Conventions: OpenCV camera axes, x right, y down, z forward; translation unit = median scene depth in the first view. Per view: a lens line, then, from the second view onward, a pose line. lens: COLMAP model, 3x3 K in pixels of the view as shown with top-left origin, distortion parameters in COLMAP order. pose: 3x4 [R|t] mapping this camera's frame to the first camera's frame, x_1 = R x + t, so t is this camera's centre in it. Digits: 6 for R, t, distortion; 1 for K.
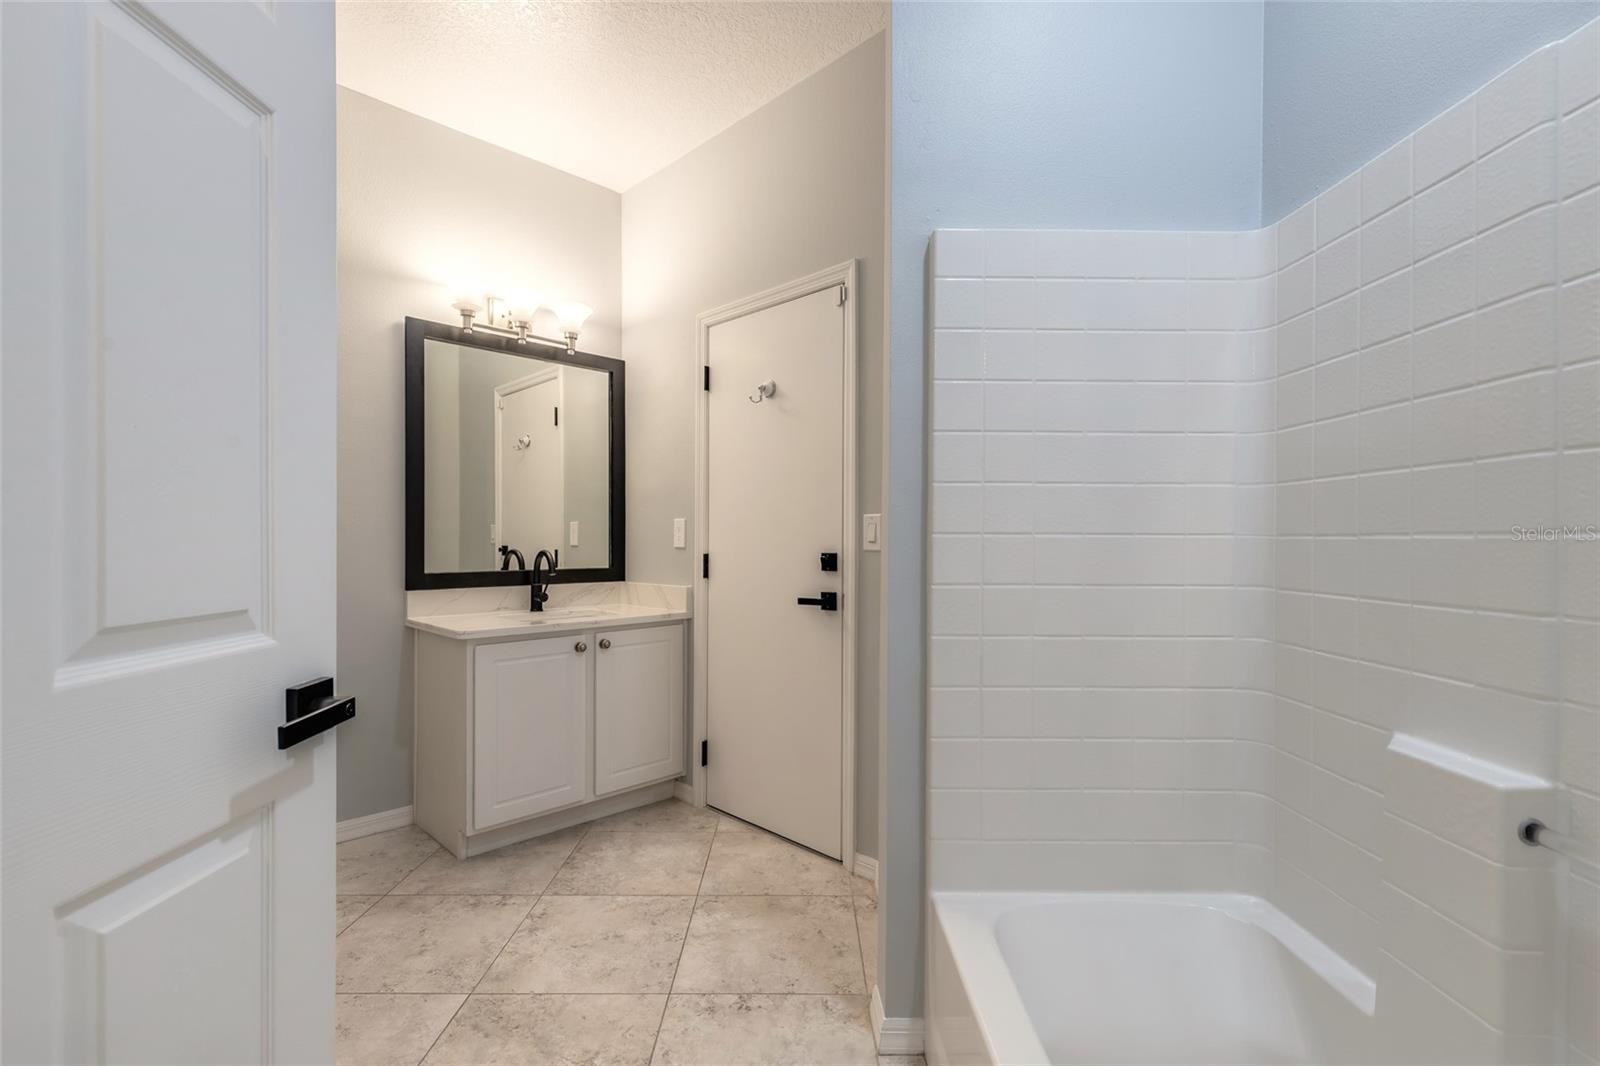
lens RADIAL K [[728.4, 0, 802.2], [0, 728.4, 537.3], [0, 0, 1]] dist [0.009479, -0.002675]
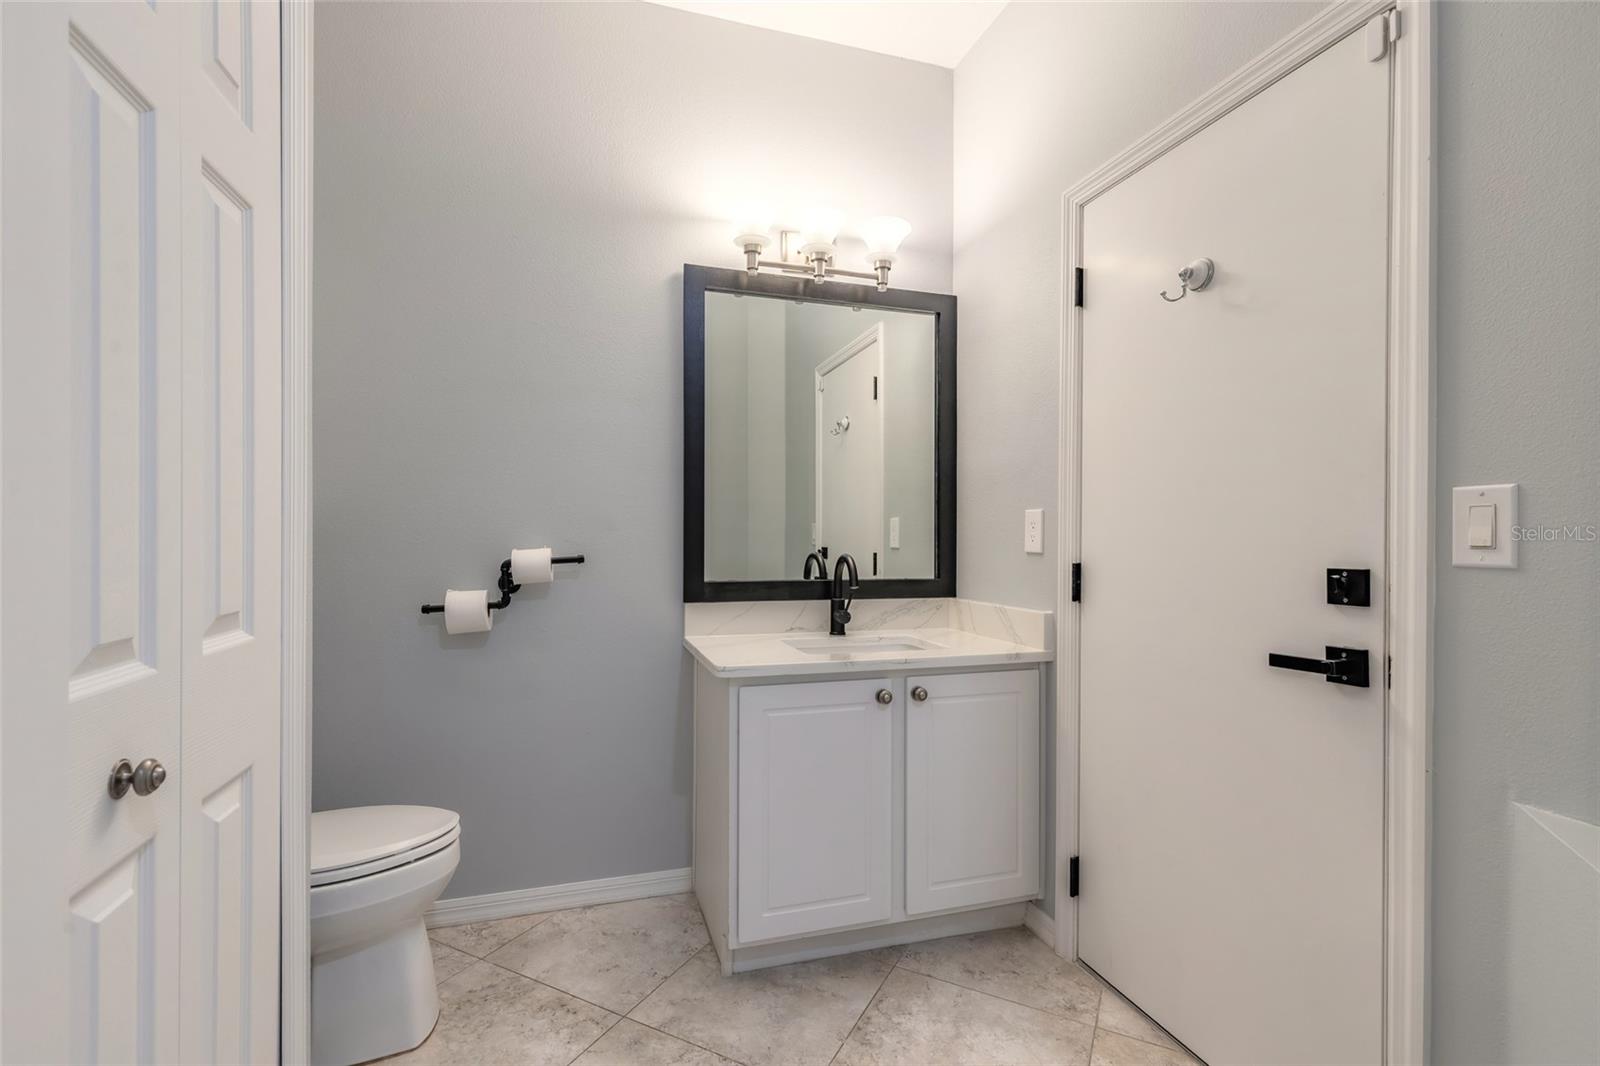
lens RADIAL K [[728.4, 0, 794.7], [0, 728.4, 537.8], [0, 0, 1]] dist [0.009479, -0.002675]
pose [[0.885737, 0.001828, -0.464185, -0.057464], [-0.002477, 0.999997, -0.000789, 0.001451], [0.464182, 0.001849, 0.885738, 0.337813]]
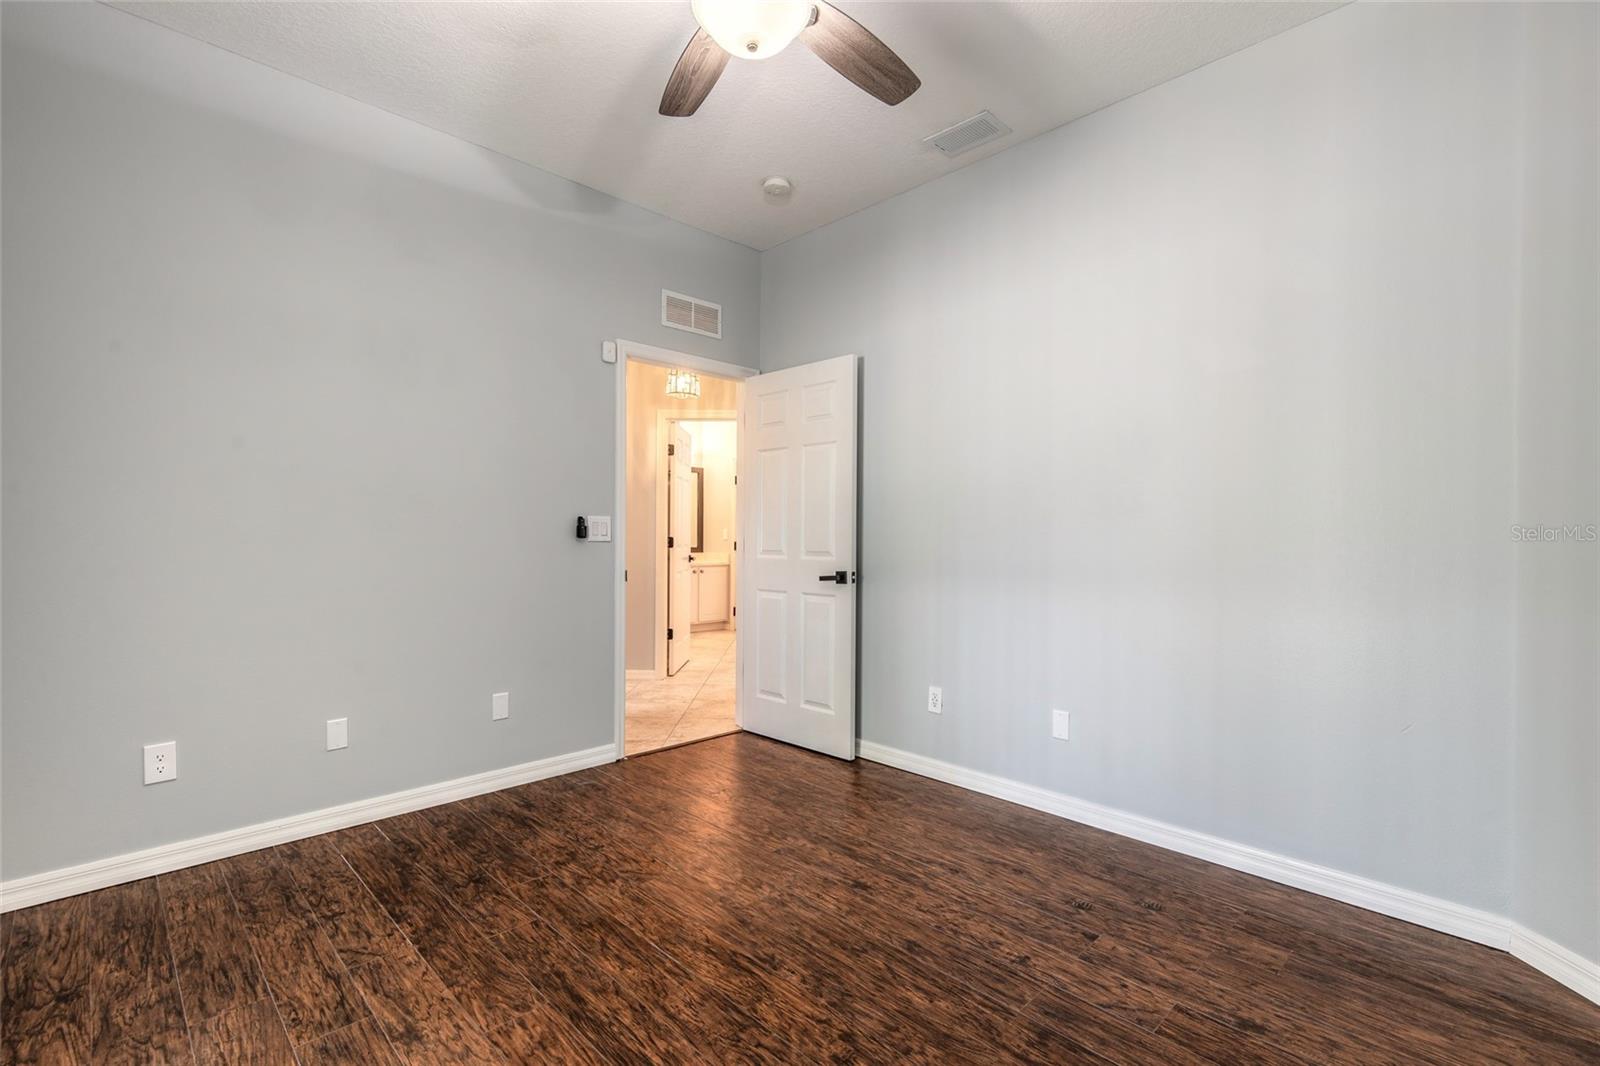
lens RADIAL K [[728.4, 0, 797.4], [0, 728.4, 548.6], [0, 0, 1]] dist [0.009479, -0.002675]
pose [[0.999809, 0.004955, -0.018896, 0.174239], [-0.004876, 0.999979, 0.004208, 0.038464], [0.018917, -0.004115, 0.999813, -1.950474]]
